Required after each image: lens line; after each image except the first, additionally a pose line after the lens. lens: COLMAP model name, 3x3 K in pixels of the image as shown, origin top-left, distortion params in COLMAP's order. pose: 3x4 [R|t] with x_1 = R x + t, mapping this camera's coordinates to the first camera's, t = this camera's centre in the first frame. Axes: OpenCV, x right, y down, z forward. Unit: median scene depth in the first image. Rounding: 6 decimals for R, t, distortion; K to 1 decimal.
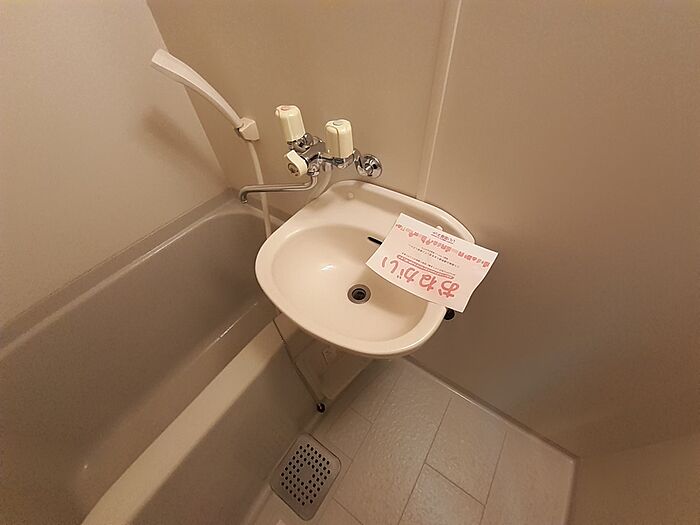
lens RADIAL K [[275.7, 0, 365.6], [0, 275.7, 265.3], [0, 0, 1]] dist [0.013302, 0.000084]
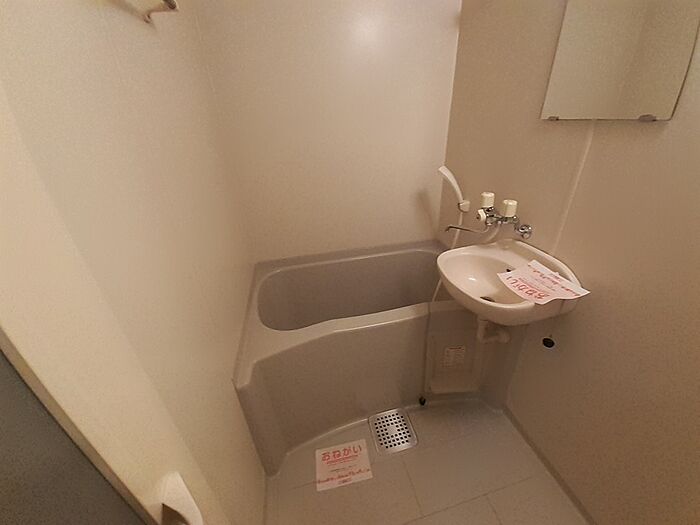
lens RADIAL K [[275.7, 0, 365.6], [0, 275.7, 265.3], [0, 0, 1]] dist [0.013302, 0.000084]
pose [[0.742419, 0.308448, -0.594704, 0.374350], [-0.500706, 0.845249, -0.186678, 0.636157], [0.445093, 0.436365, 0.781971, -0.686229]]
